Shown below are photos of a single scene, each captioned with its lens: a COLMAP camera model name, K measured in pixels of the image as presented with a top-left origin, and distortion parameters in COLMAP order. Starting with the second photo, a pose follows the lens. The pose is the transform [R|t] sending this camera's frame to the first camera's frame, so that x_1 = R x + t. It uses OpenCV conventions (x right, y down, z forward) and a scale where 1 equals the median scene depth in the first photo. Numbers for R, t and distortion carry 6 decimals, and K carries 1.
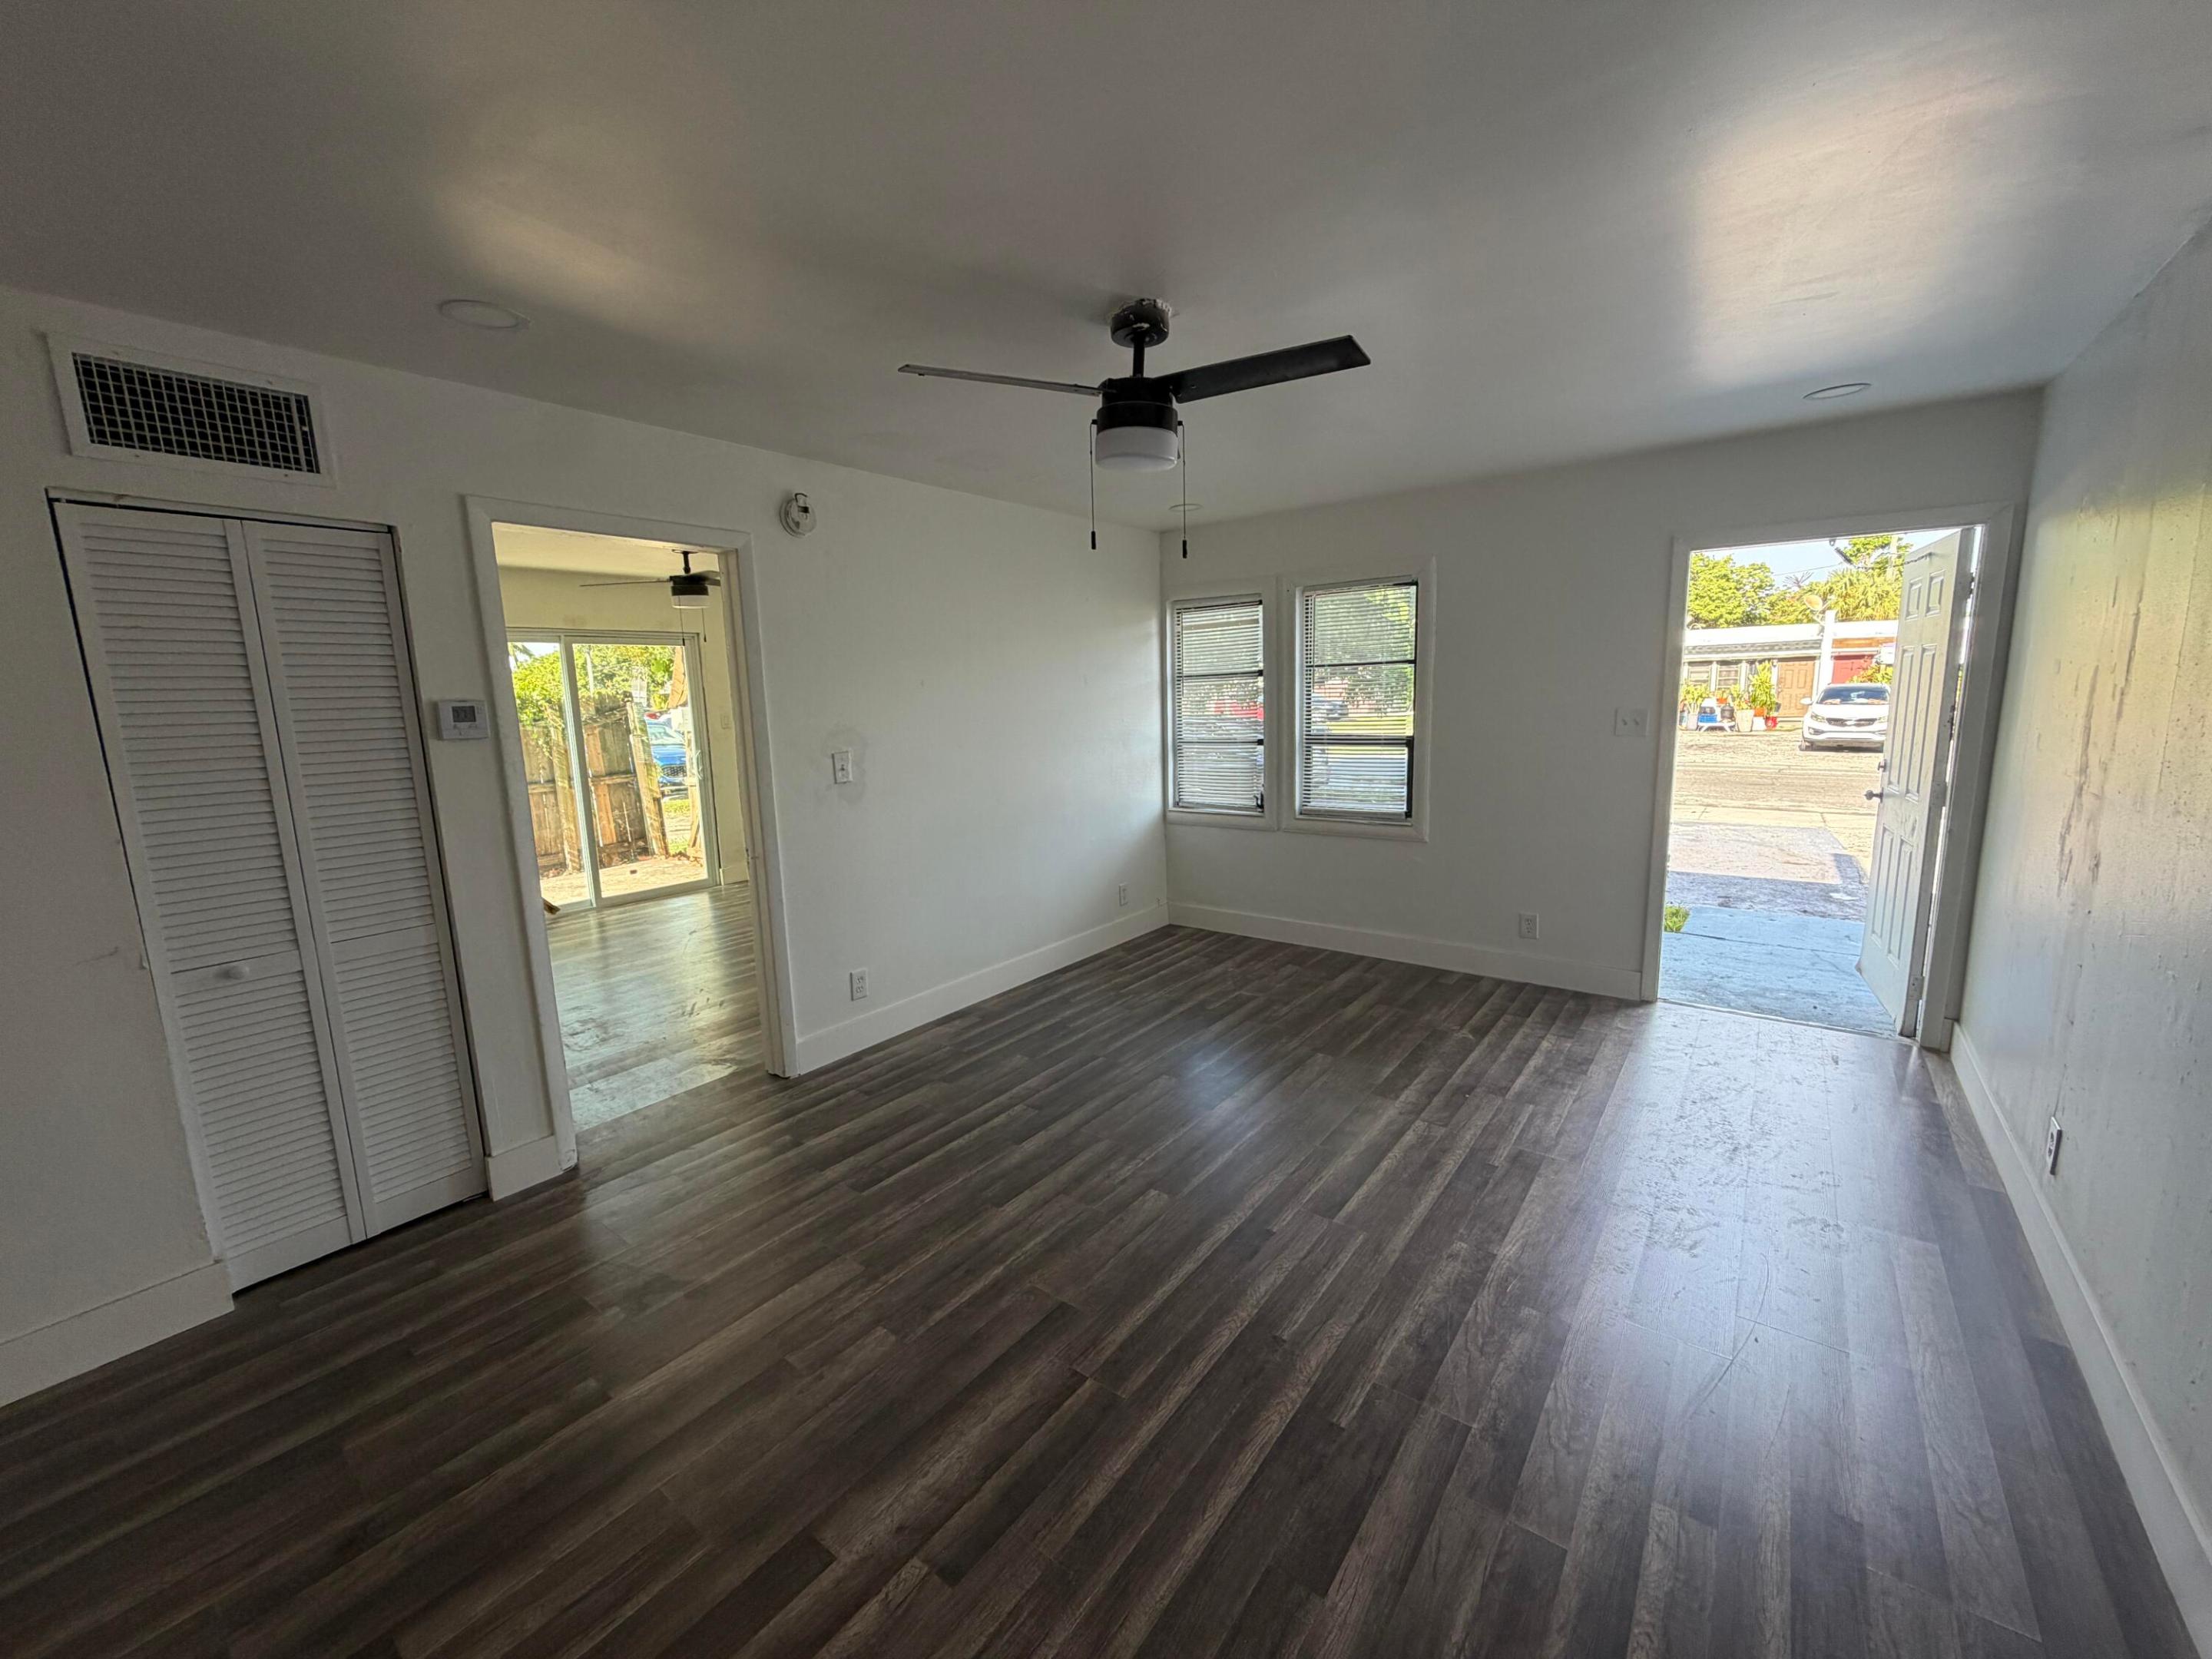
lens RADIAL K [[880.7, 0, 1100.5], [0, 880.7, 826.3], [0, 0, 1]] dist [-0.001637, 0.000604]
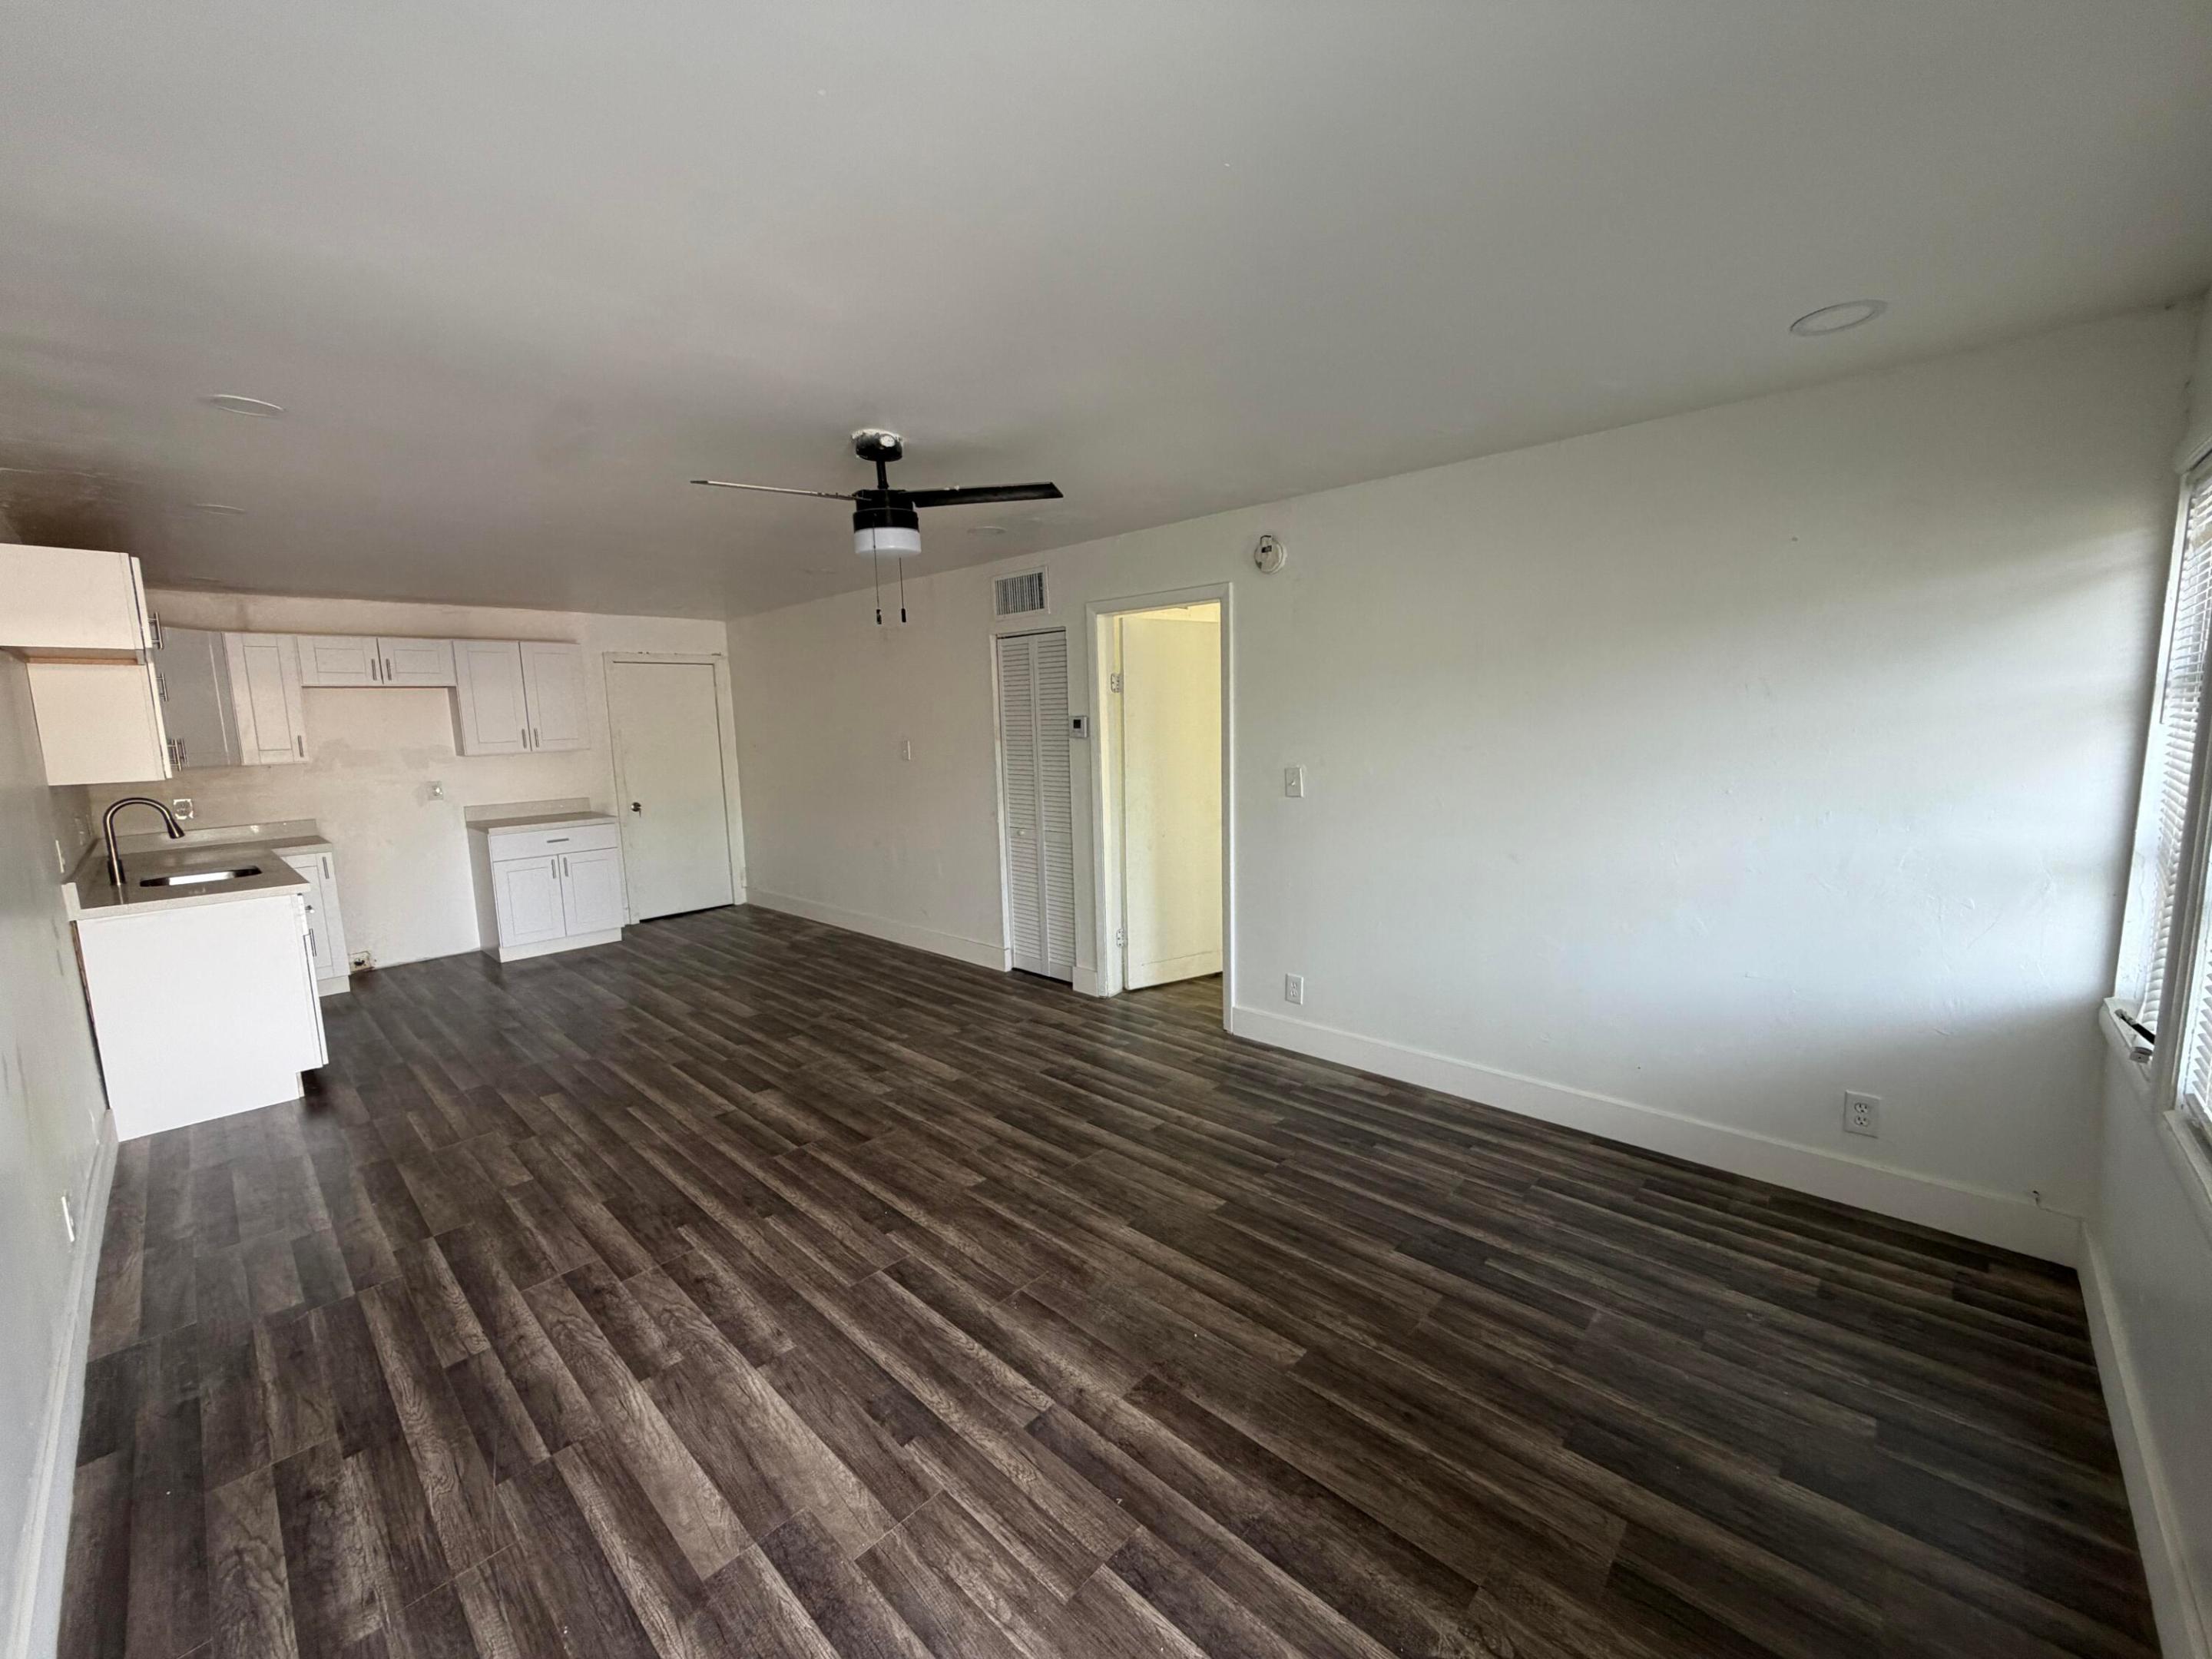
lens RADIAL K [[880.7, 0, 1100.5], [0, 880.7, 826.3], [0, 0, 1]] dist [-0.001637, 0.000604]
pose [[-0.101412, 0.155218, -0.982661, 0.962954], [-0.125148, 0.977916, 0.167384, -0.201105], [0.986942, 0.139953, -0.079747, 1.063683]]
